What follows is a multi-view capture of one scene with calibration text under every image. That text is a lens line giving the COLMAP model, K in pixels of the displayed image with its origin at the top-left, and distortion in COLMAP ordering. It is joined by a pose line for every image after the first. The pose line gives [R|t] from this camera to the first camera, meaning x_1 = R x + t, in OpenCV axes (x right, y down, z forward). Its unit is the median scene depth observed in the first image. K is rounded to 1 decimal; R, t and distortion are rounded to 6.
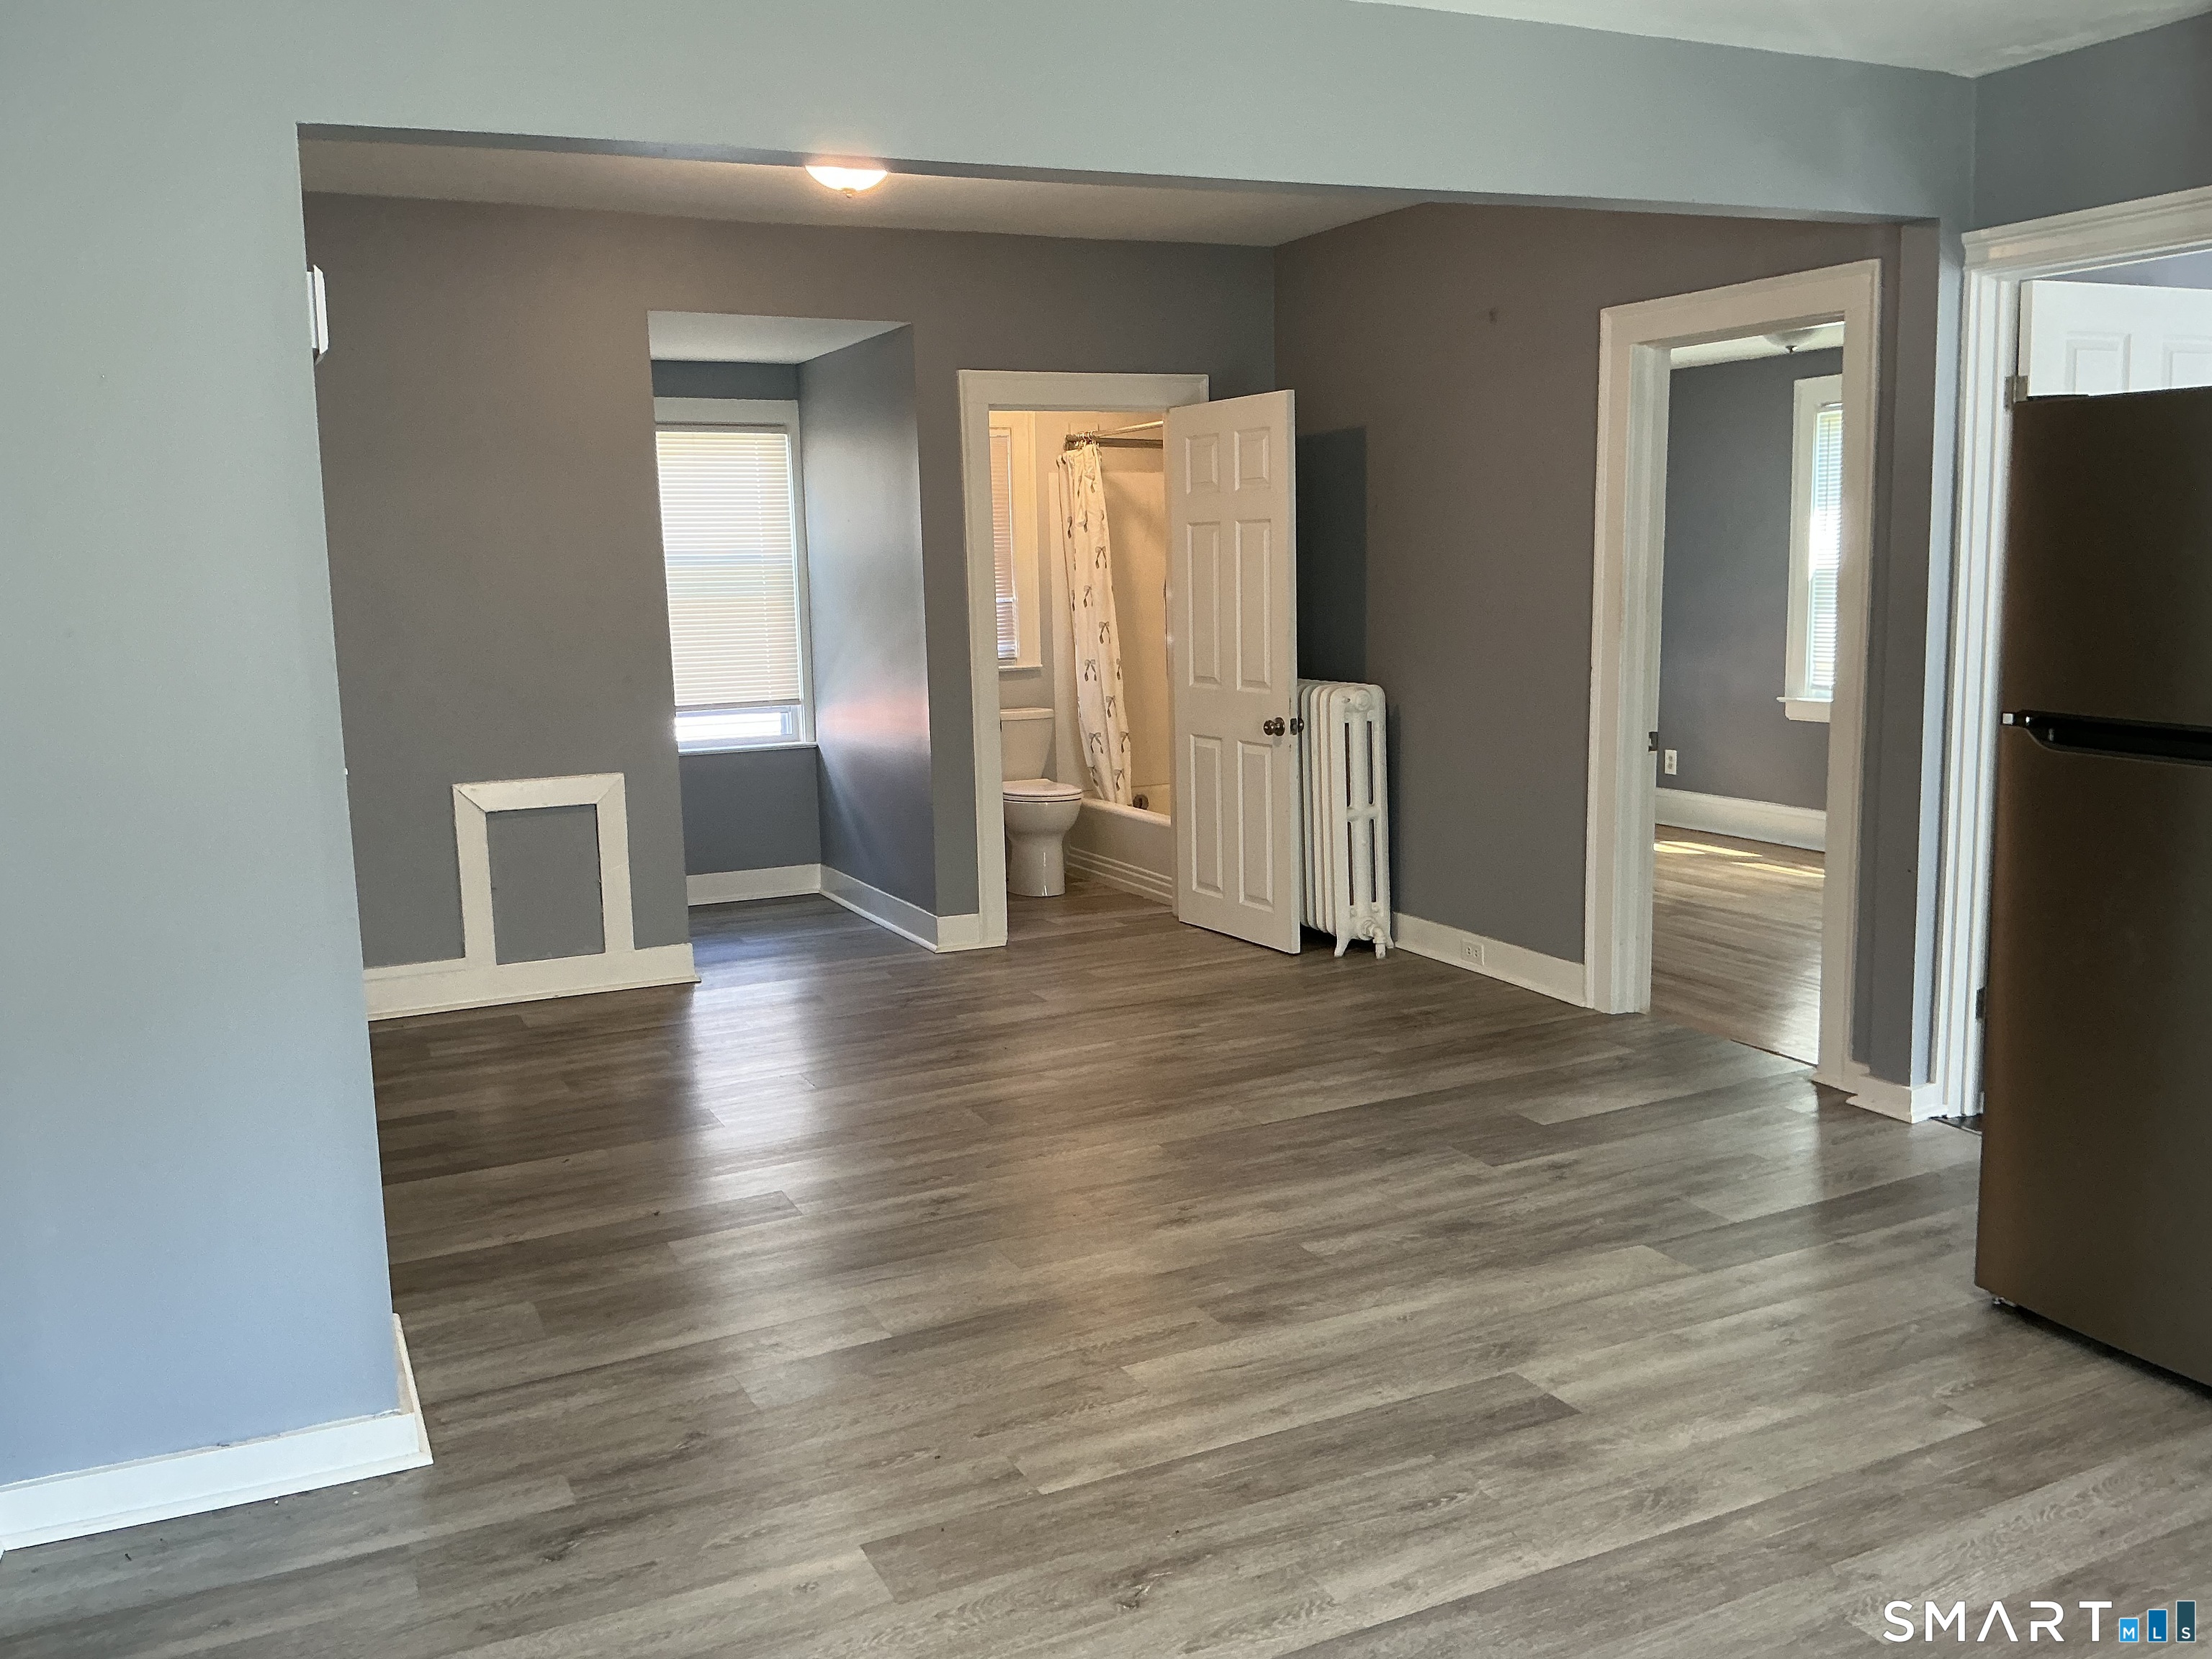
lens RADIAL K [[1847.5, 0, 1098.9], [0, 1847.5, 822.0], [0, 0, 1]] dist [0.120821, -0.205119]
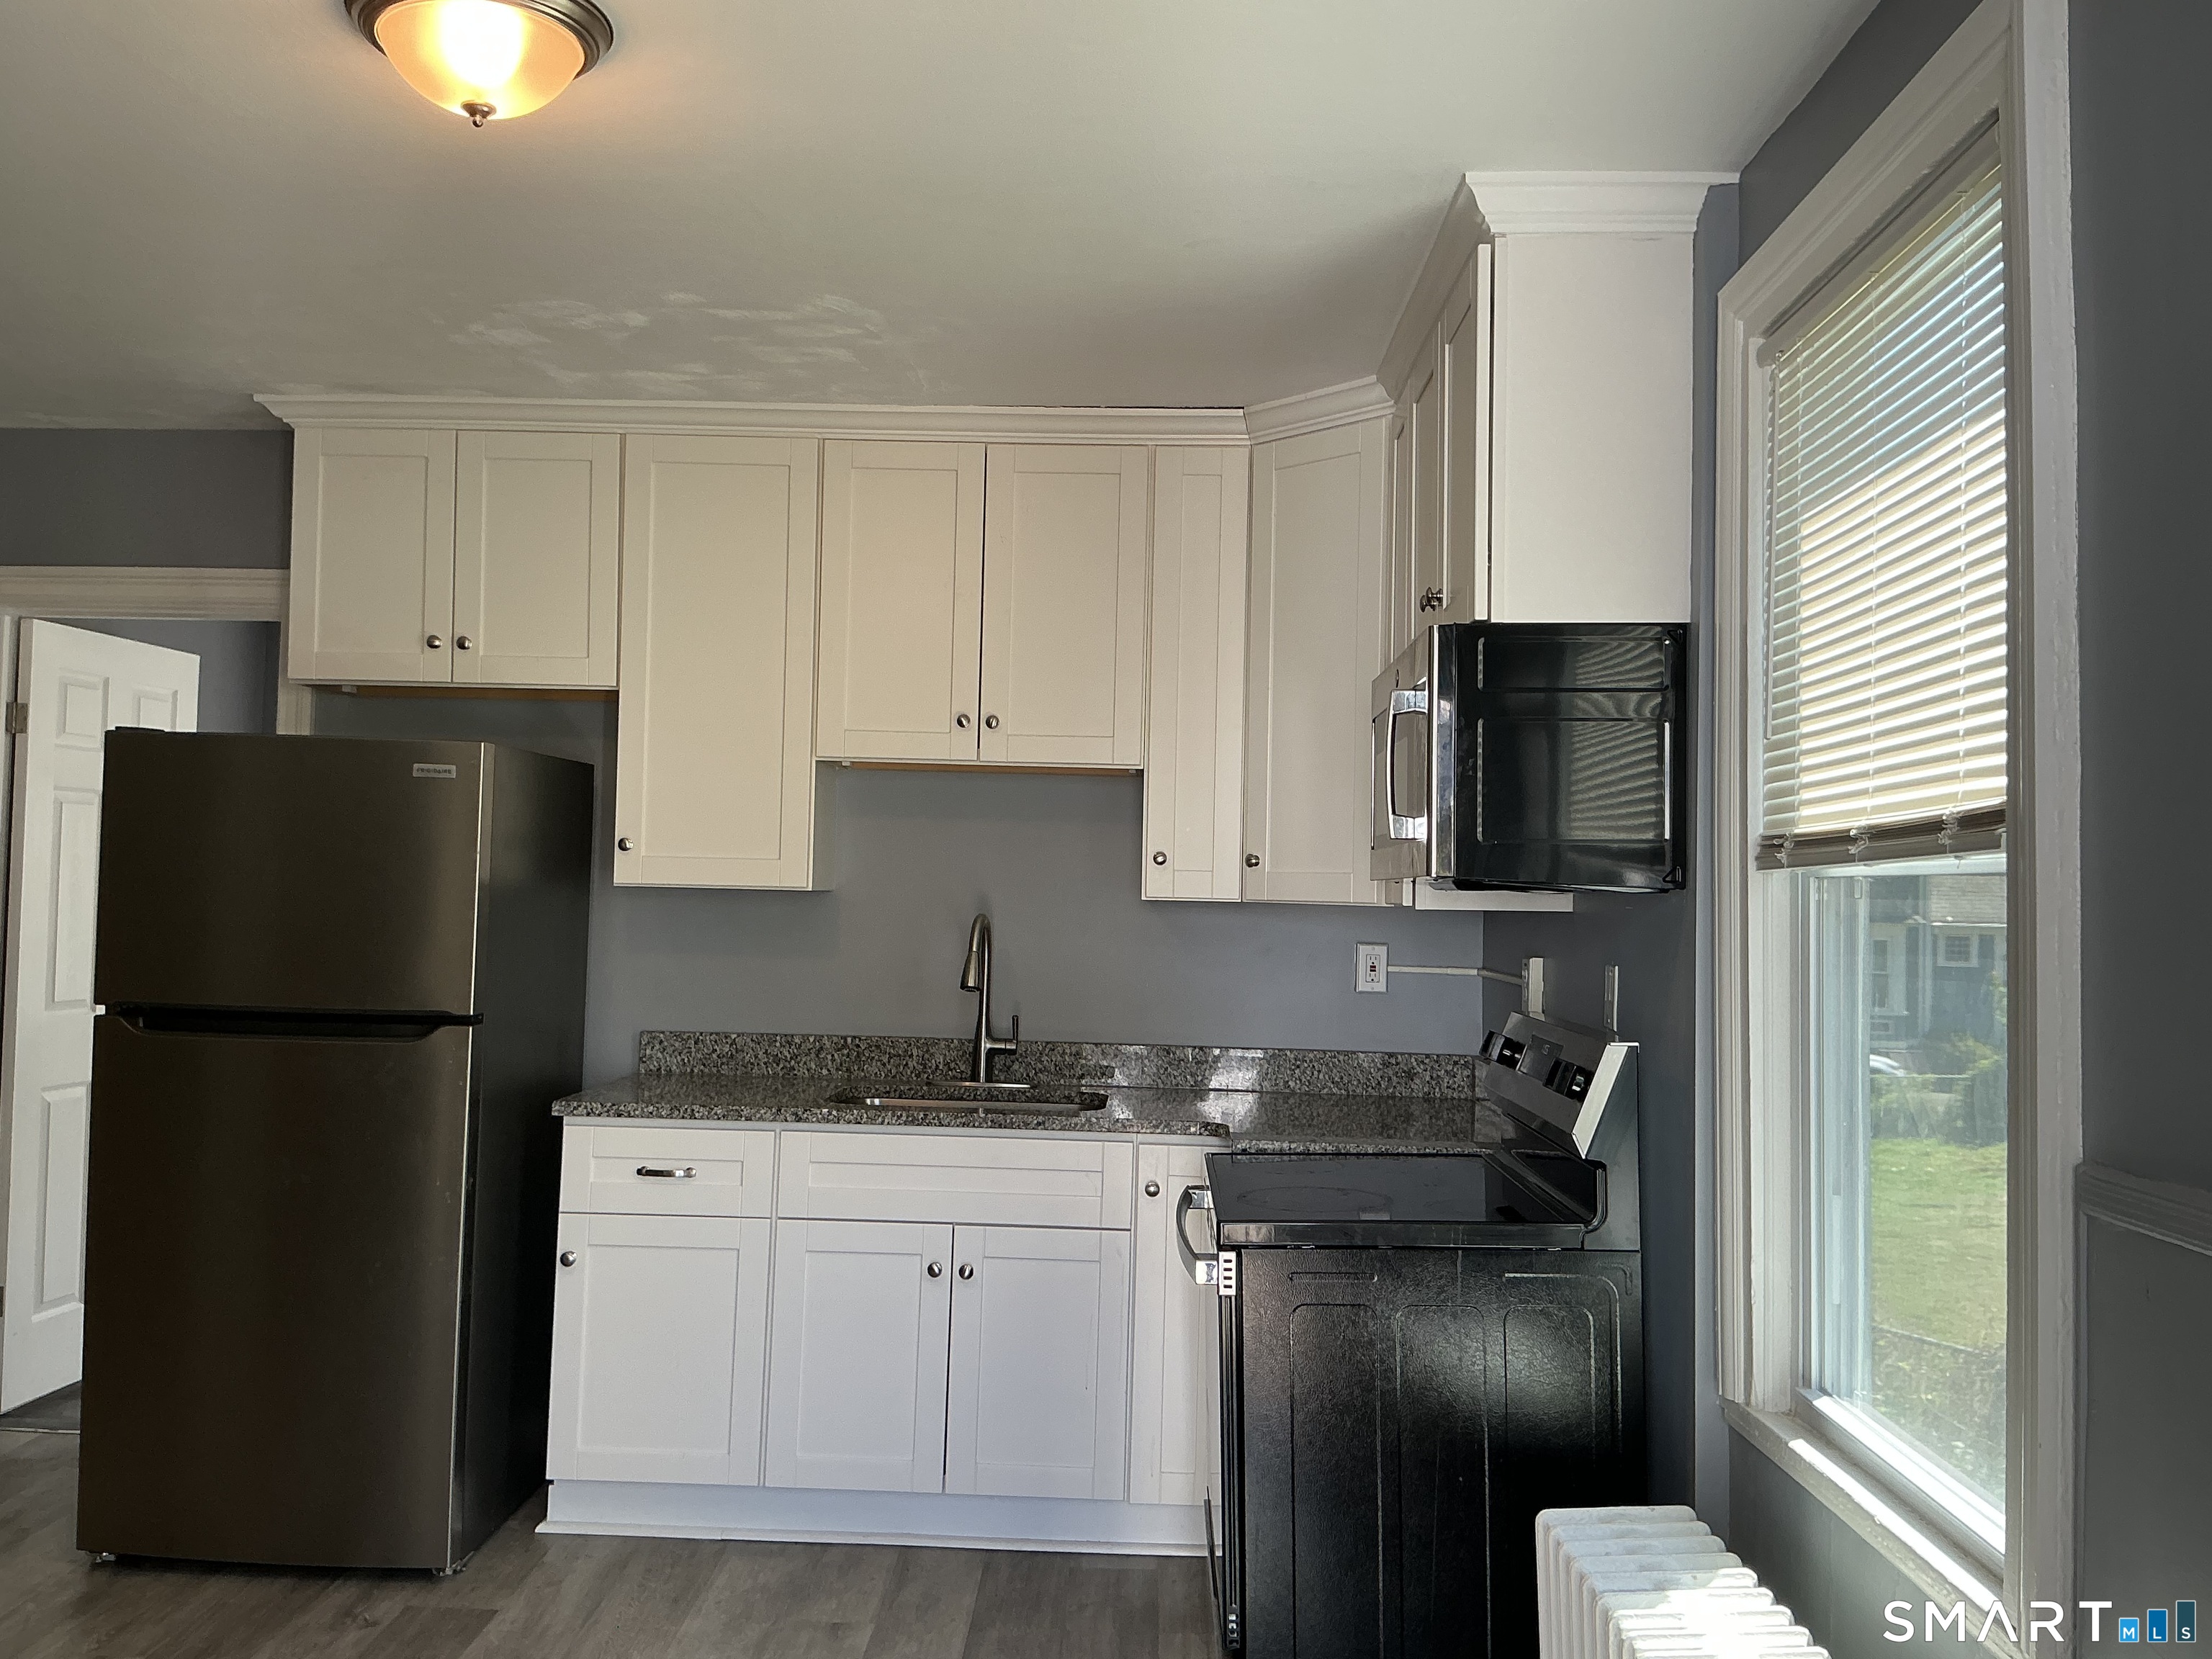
lens RADIAL K [[1847.5, 0, 1098.9], [0, 1847.5, 822.0], [0, 0, 1]] dist [0.120821, -0.205119]
pose [[0.456485, 0.063092, 0.887491, -0.215280], [0.093159, 0.988611, -0.118197, 0.019405], [-0.884841, 0.136633, 0.445408, -0.025613]]
